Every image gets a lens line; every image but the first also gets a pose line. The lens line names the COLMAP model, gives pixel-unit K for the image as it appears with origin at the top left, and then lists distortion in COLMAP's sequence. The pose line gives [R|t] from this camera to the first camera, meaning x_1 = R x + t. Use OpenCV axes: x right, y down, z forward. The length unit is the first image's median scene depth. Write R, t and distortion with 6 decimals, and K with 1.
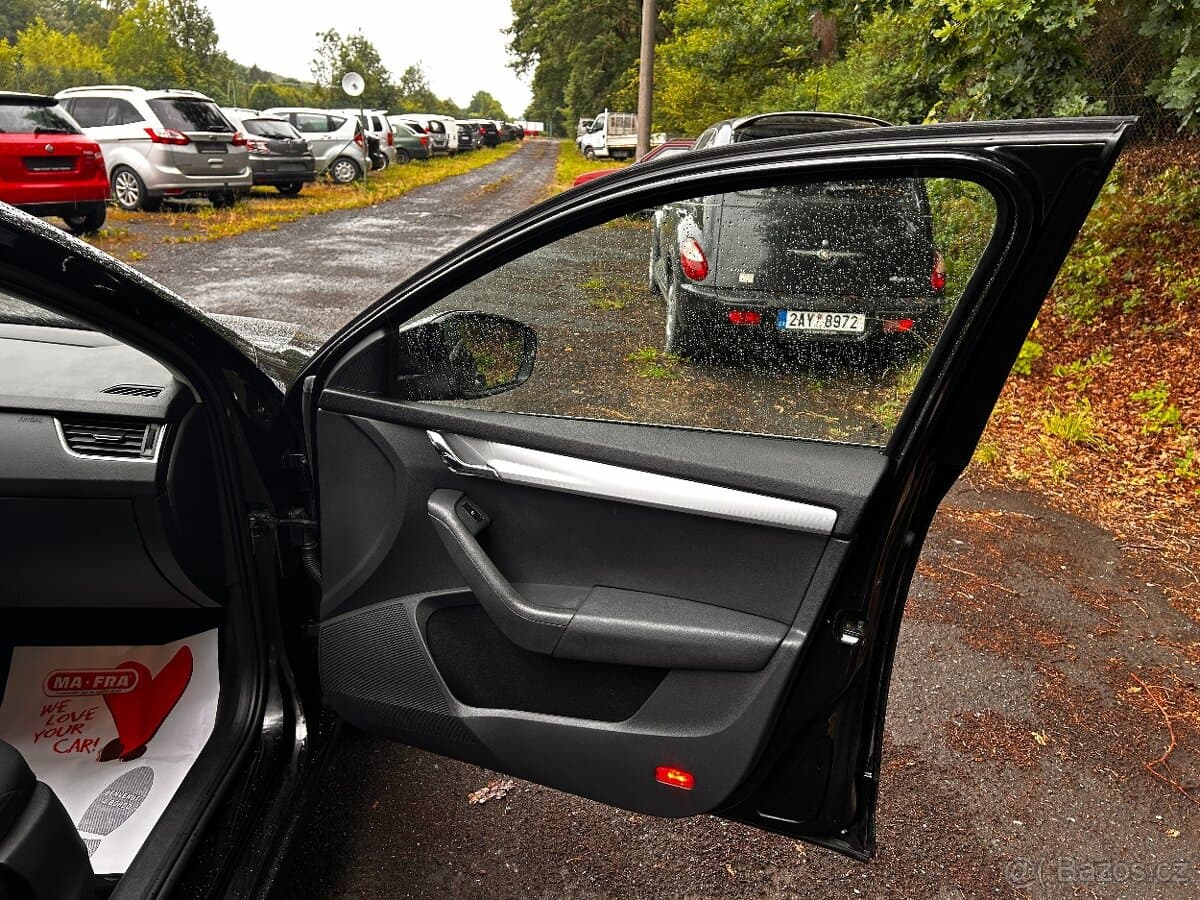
lens RADIAL K [[905.3, 0, 604.5], [0, 905.3, 453.0], [0, 0, 1]] dist [0.061463, -0.078680]
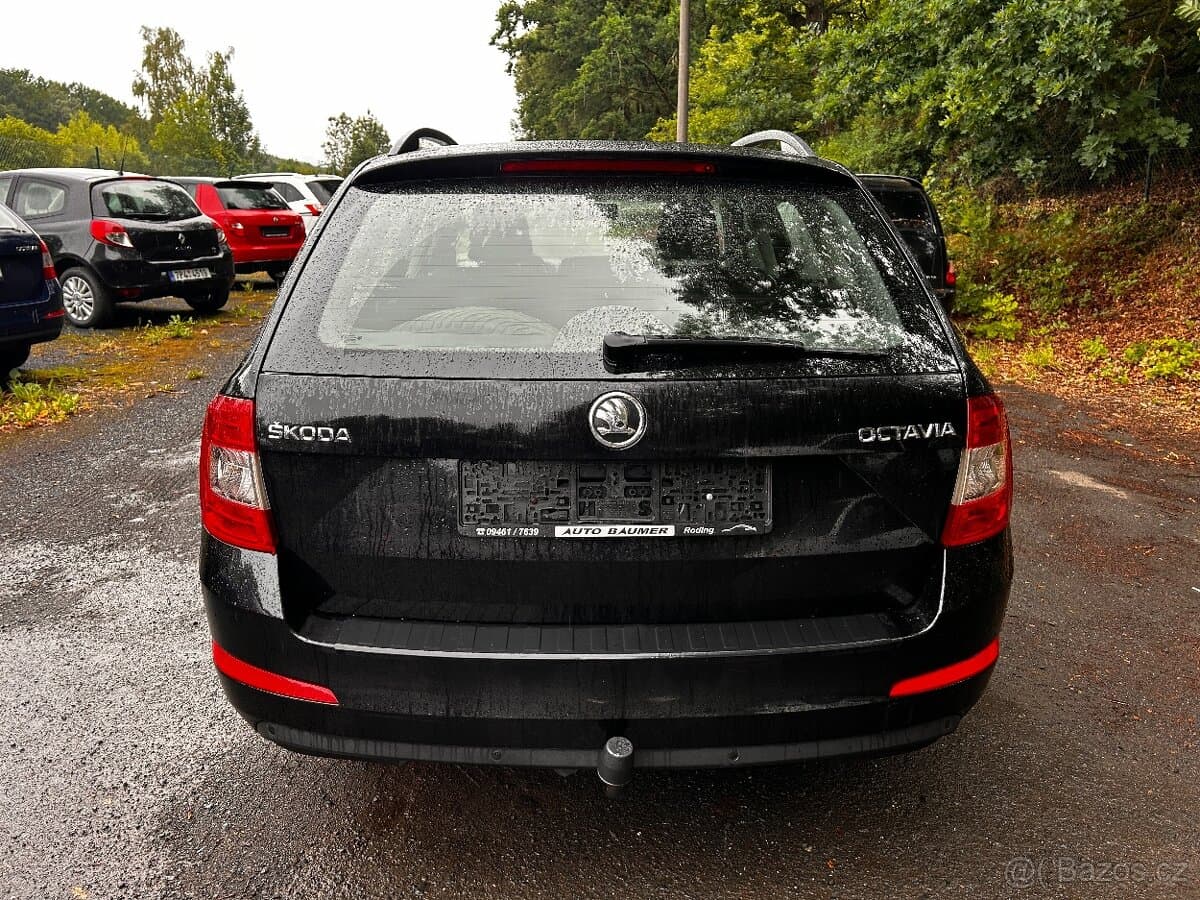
lens RADIAL K [[909.7, 0, 600.0], [0, 909.7, 450.0], [0, 0, 1]] dist [0.031289, -0.035878]
pose [[0.999492, -0.031800, -0.001936, -0.157271], [0.031583, 0.996983, -0.070908, 0.130183], [0.004186, 0.070811, 0.997481, -0.353565]]
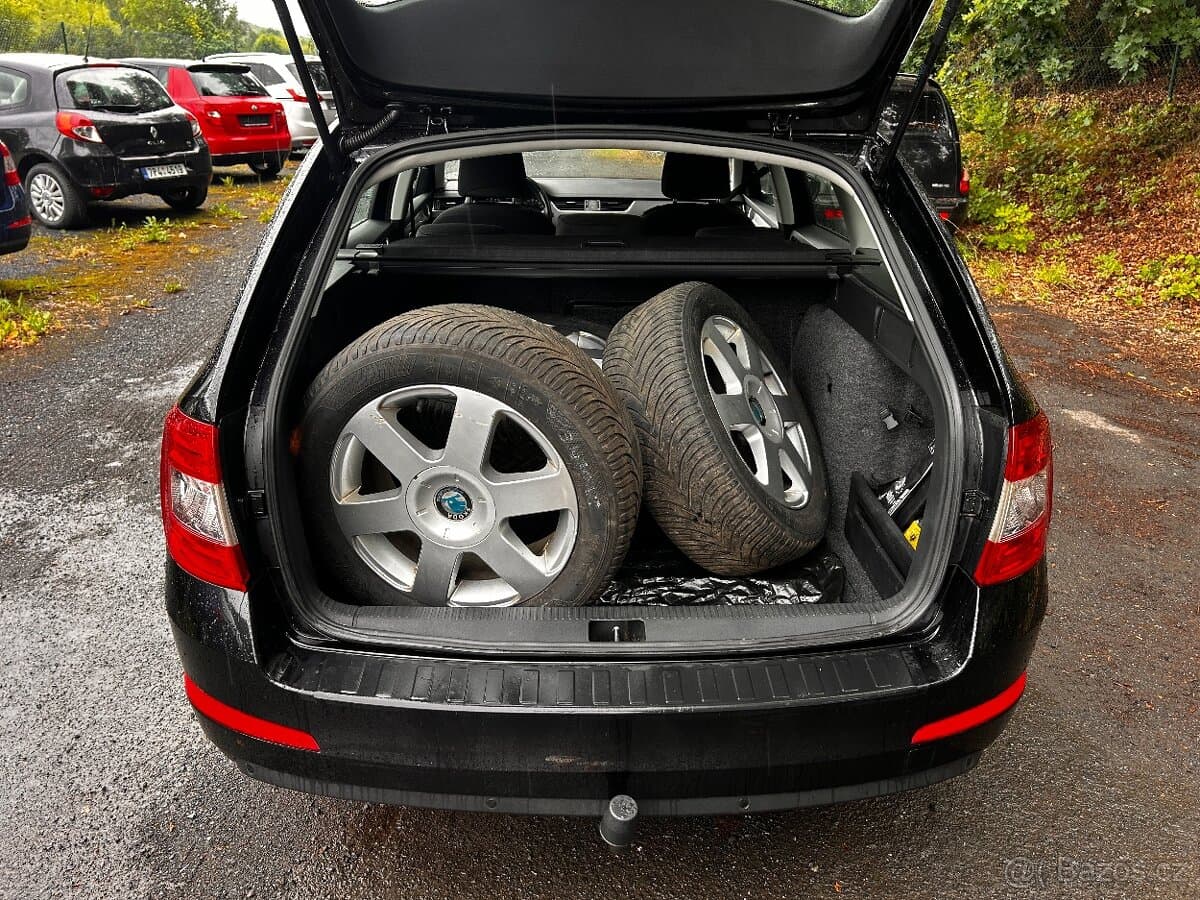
lens RADIAL K [[905.3, 0, 604.5], [0, 905.3, 453.0], [0, 0, 1]] dist [0.061463, -0.078680]
pose [[0.999714, -0.023095, 0.006212, -0.158666], [0.022744, 0.998401, 0.051745, 0.102807], [-0.007398, -0.051589, 0.998641, -0.334385]]
